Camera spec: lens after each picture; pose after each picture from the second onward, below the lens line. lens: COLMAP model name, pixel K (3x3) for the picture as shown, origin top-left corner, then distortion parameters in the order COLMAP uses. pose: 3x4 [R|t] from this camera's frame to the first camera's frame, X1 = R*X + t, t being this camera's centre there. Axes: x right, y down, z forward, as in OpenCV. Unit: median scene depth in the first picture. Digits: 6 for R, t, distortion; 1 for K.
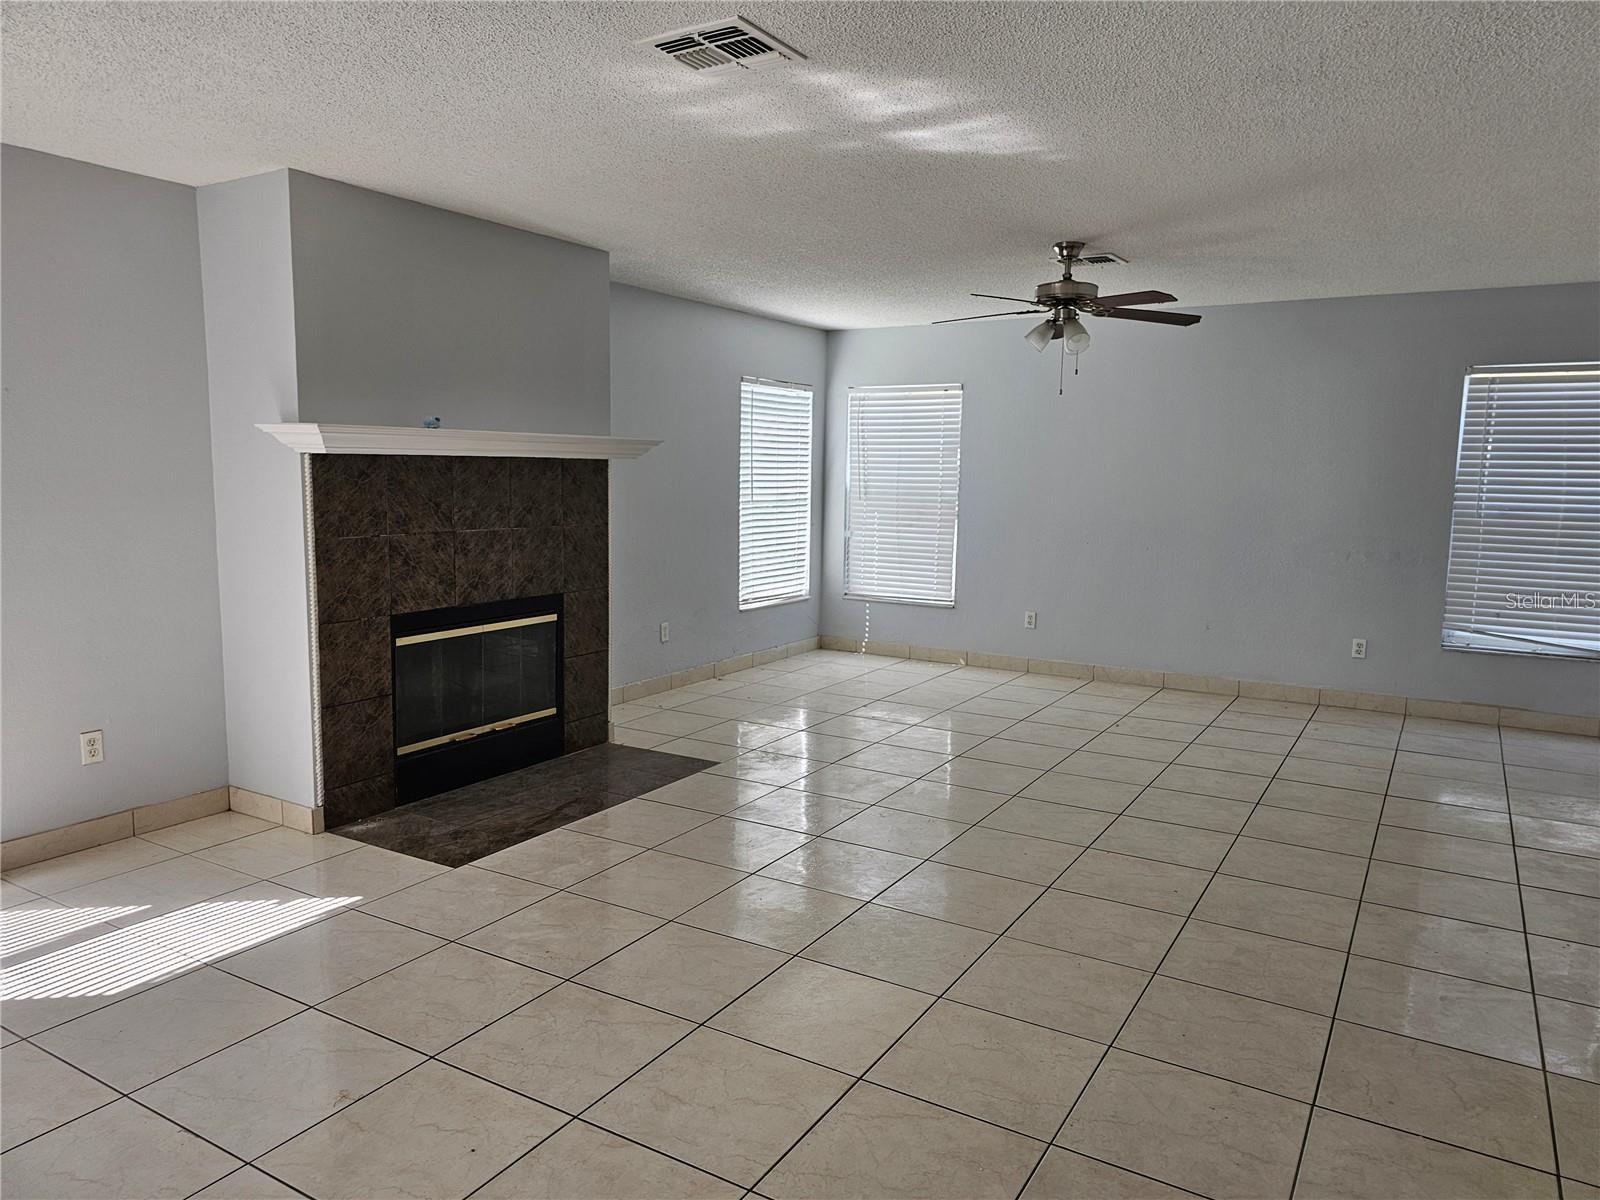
lens RADIAL K [[1071.9, 0, 779.3], [0, 1071.9, 600.4], [0, 0, 1]] dist [0.065469, -0.059780]
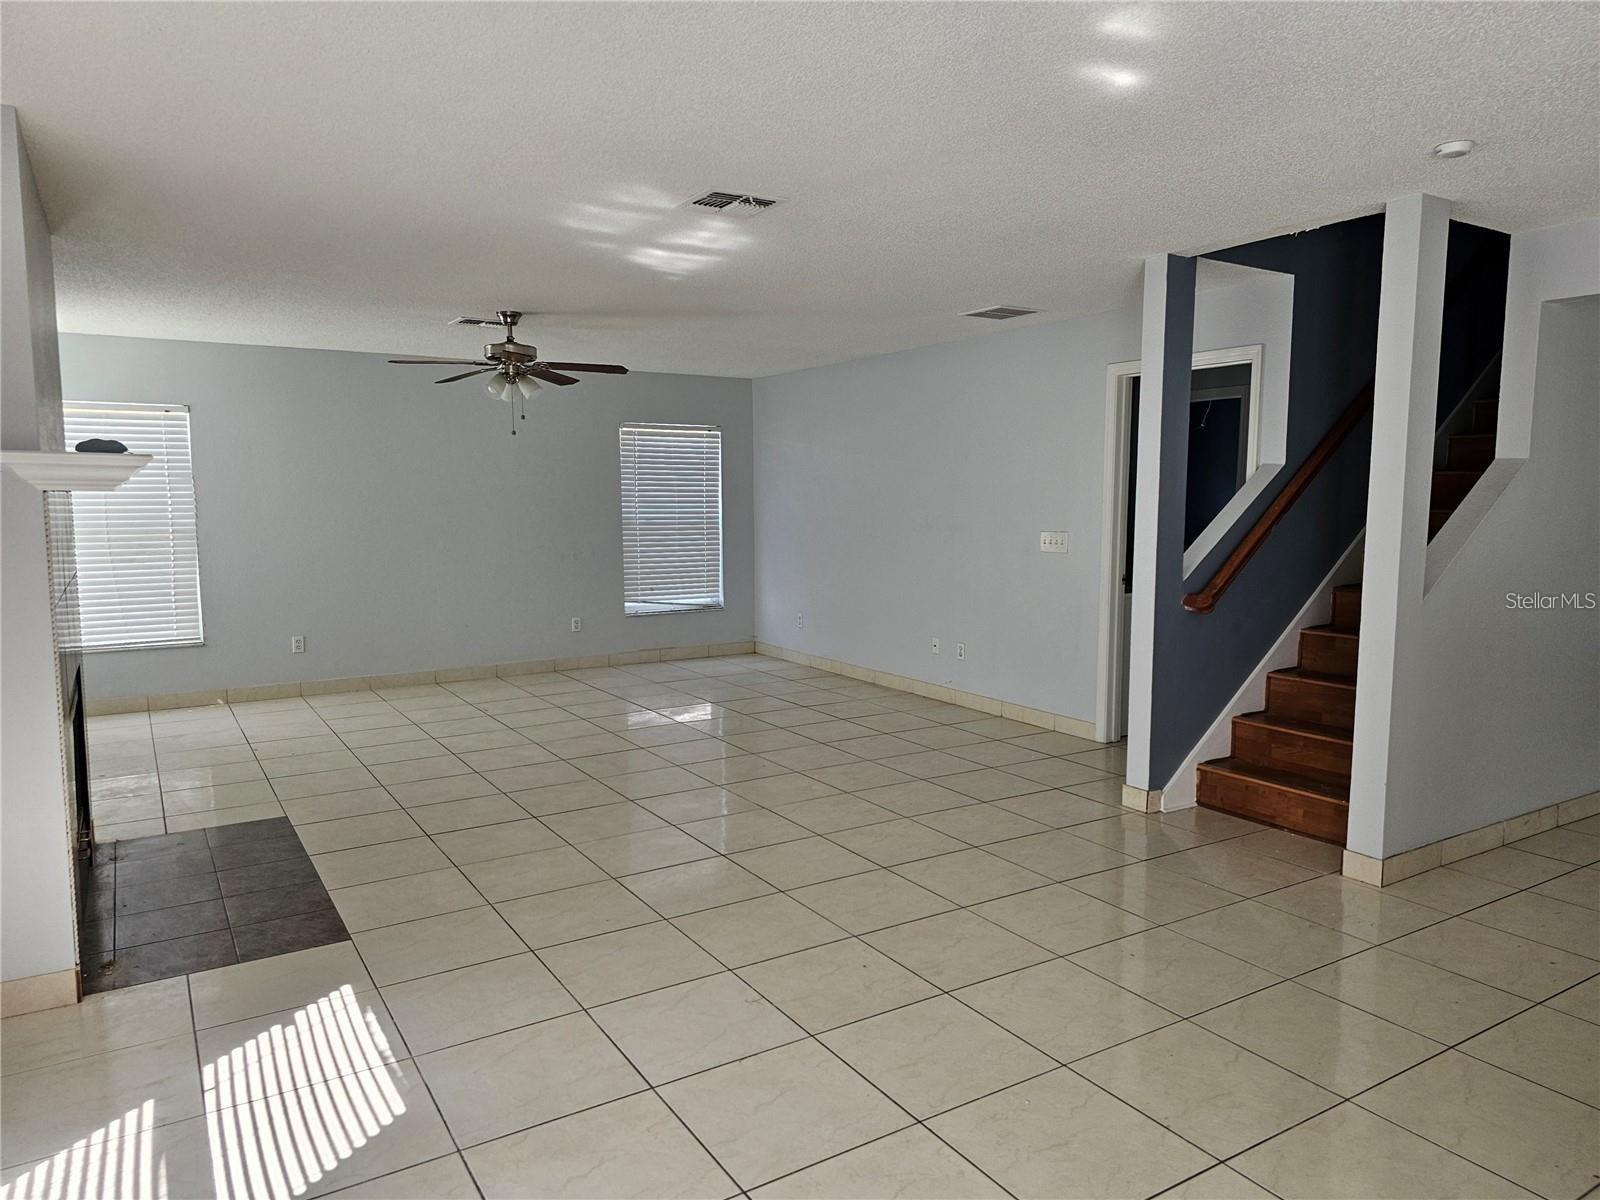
lens RADIAL K [[1077.3, 0, 795.8], [0, 1077.3, 615.6], [0, 0, 1]] dist [0.077369, -0.067733]
pose [[0.454963, -0.115475, 0.882992, -0.576044], [0.120996, 0.990377, 0.067176, -0.026341], [-0.882252, 0.076276, 0.464557, 0.133943]]
